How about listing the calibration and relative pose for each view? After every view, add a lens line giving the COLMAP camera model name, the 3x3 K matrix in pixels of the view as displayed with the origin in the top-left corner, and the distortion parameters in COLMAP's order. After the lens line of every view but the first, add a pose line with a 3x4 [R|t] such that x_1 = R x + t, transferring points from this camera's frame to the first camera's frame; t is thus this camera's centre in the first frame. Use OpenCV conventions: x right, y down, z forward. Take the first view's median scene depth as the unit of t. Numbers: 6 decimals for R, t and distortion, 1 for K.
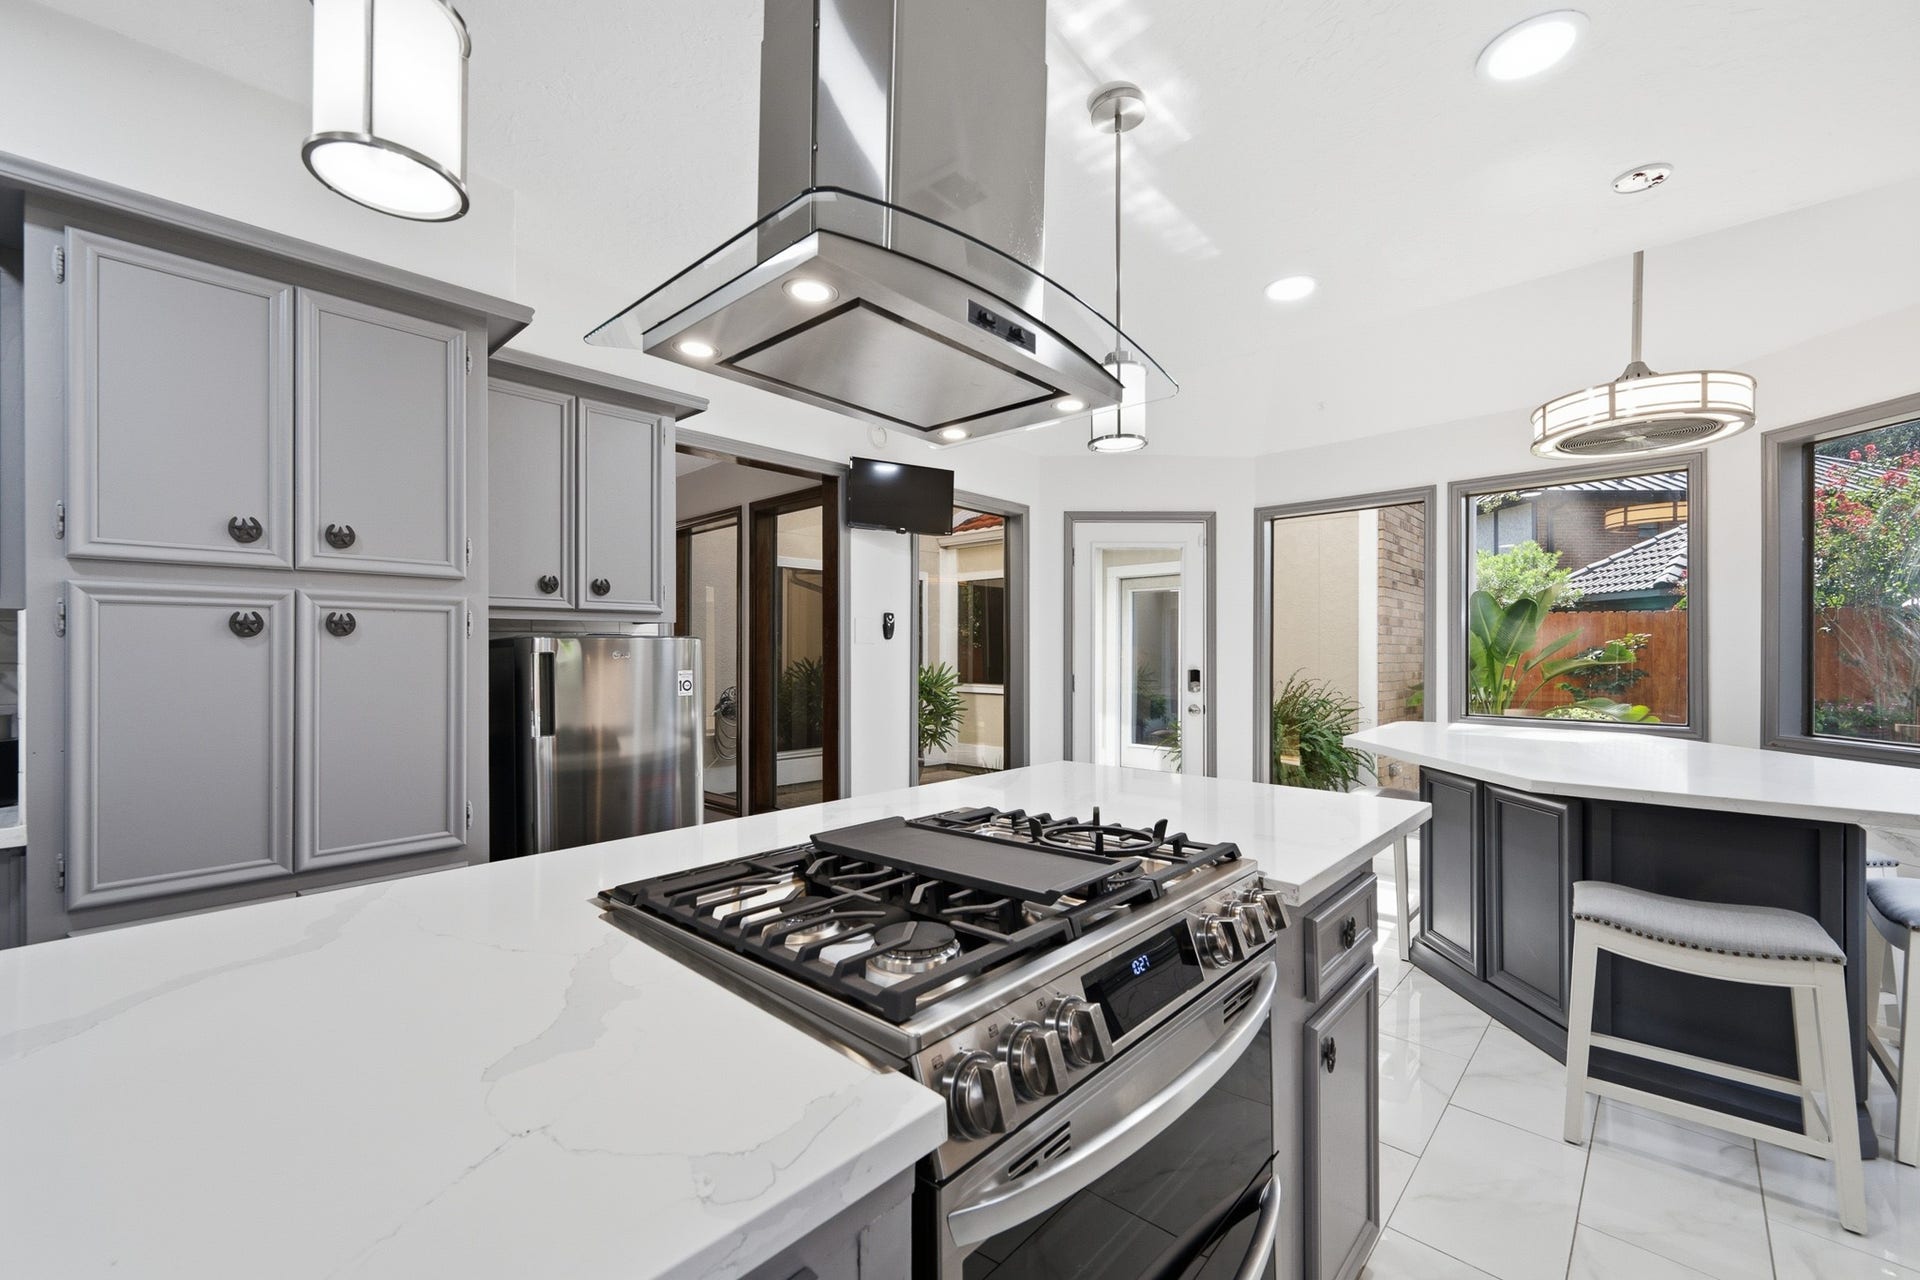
lens RADIAL K [[760.5, 0, 956.7], [0, 760.5, 650.8], [0, 0, 1]] dist [0.001298, -0.000353]
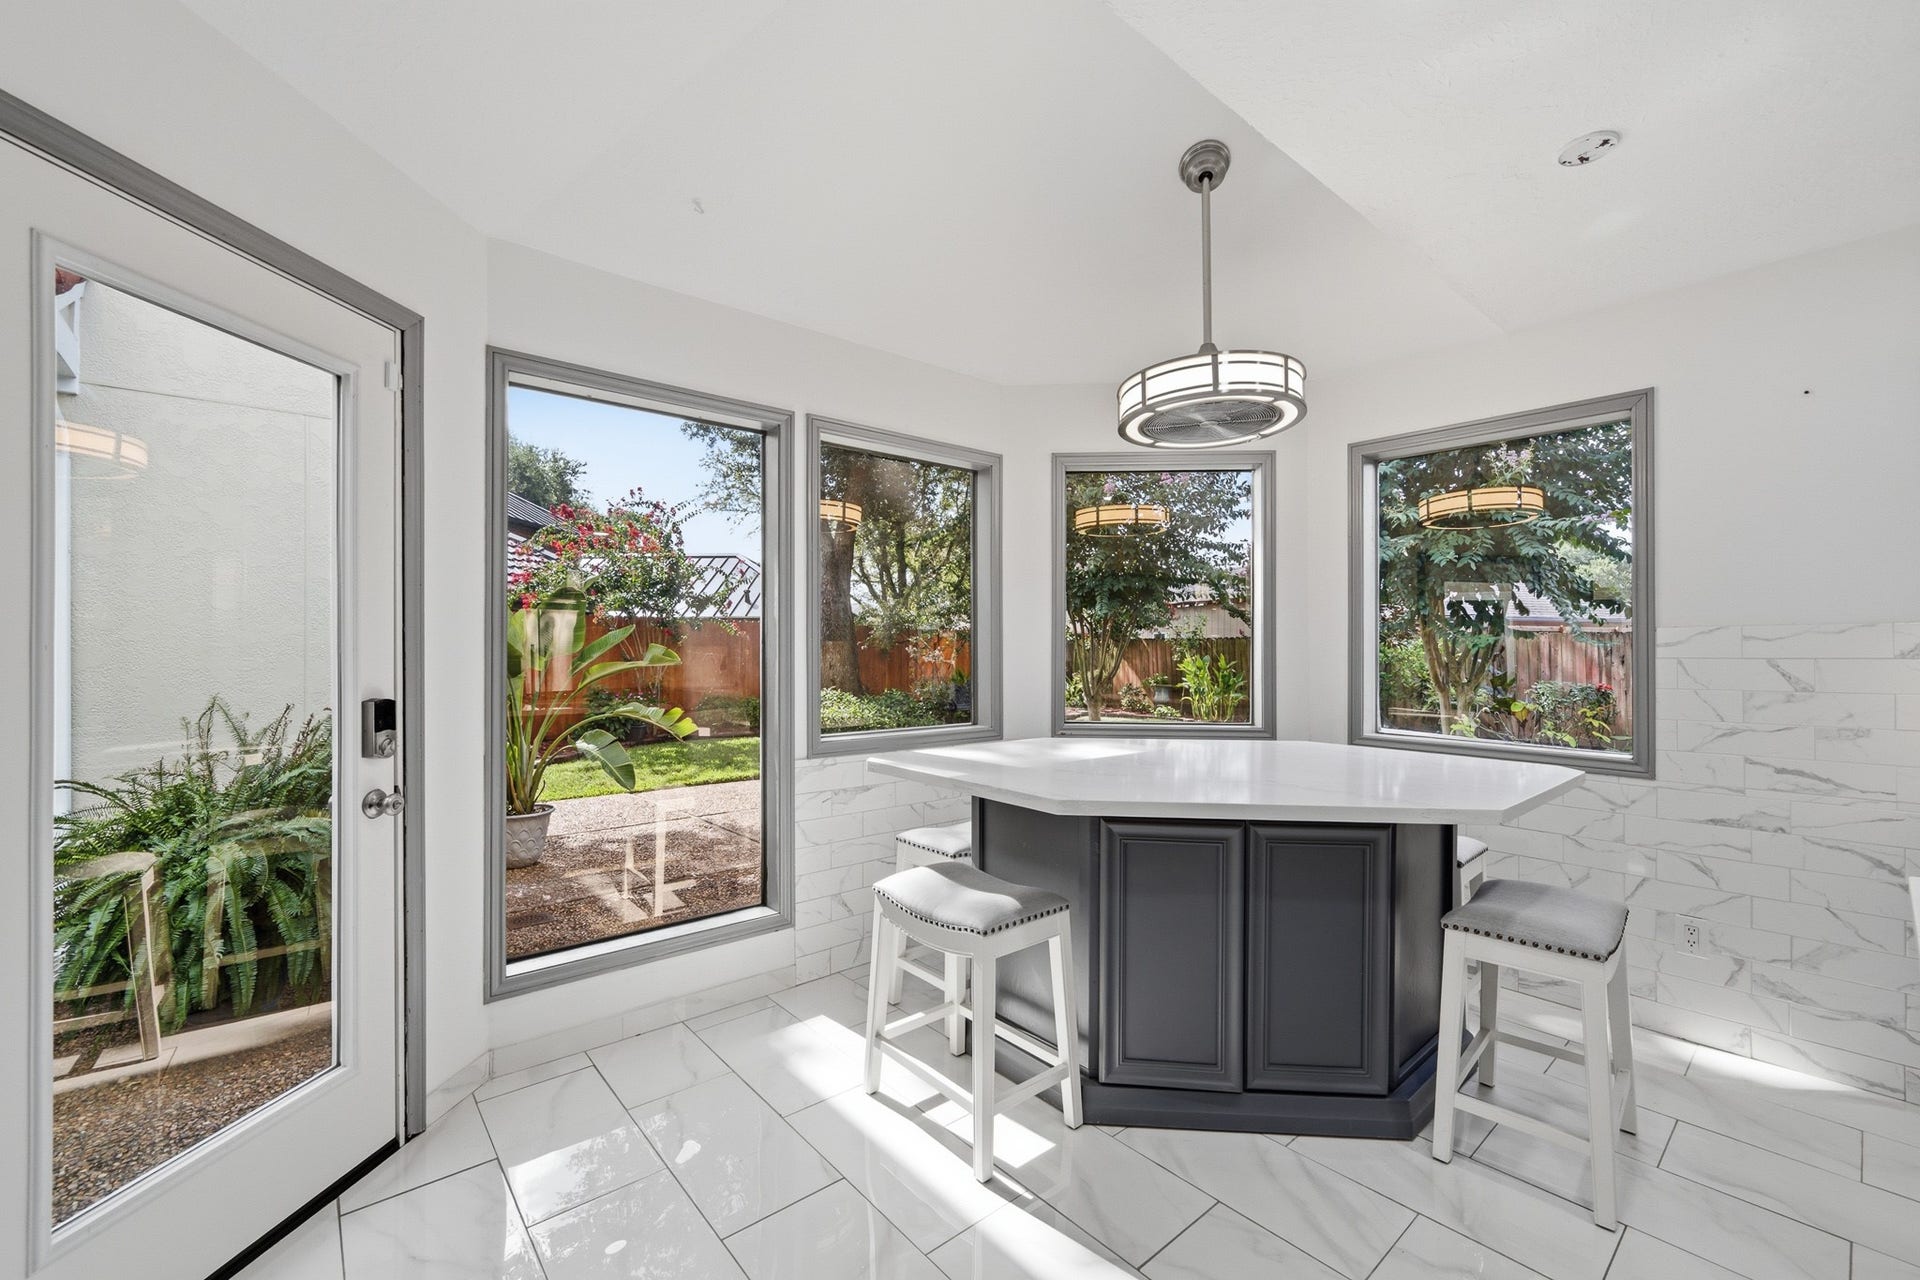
lens RADIAL K [[760.5, 0, 956.7], [0, 760.5, 650.8], [0, 0, 1]] dist [0.001298, -0.000353]
pose [[0.118924, 0.004811, 0.992892, -0.037904], [0.002348, 0.999984, -0.005126, 0.002968], [-0.992901, 0.002941, 0.118911, 0.663028]]
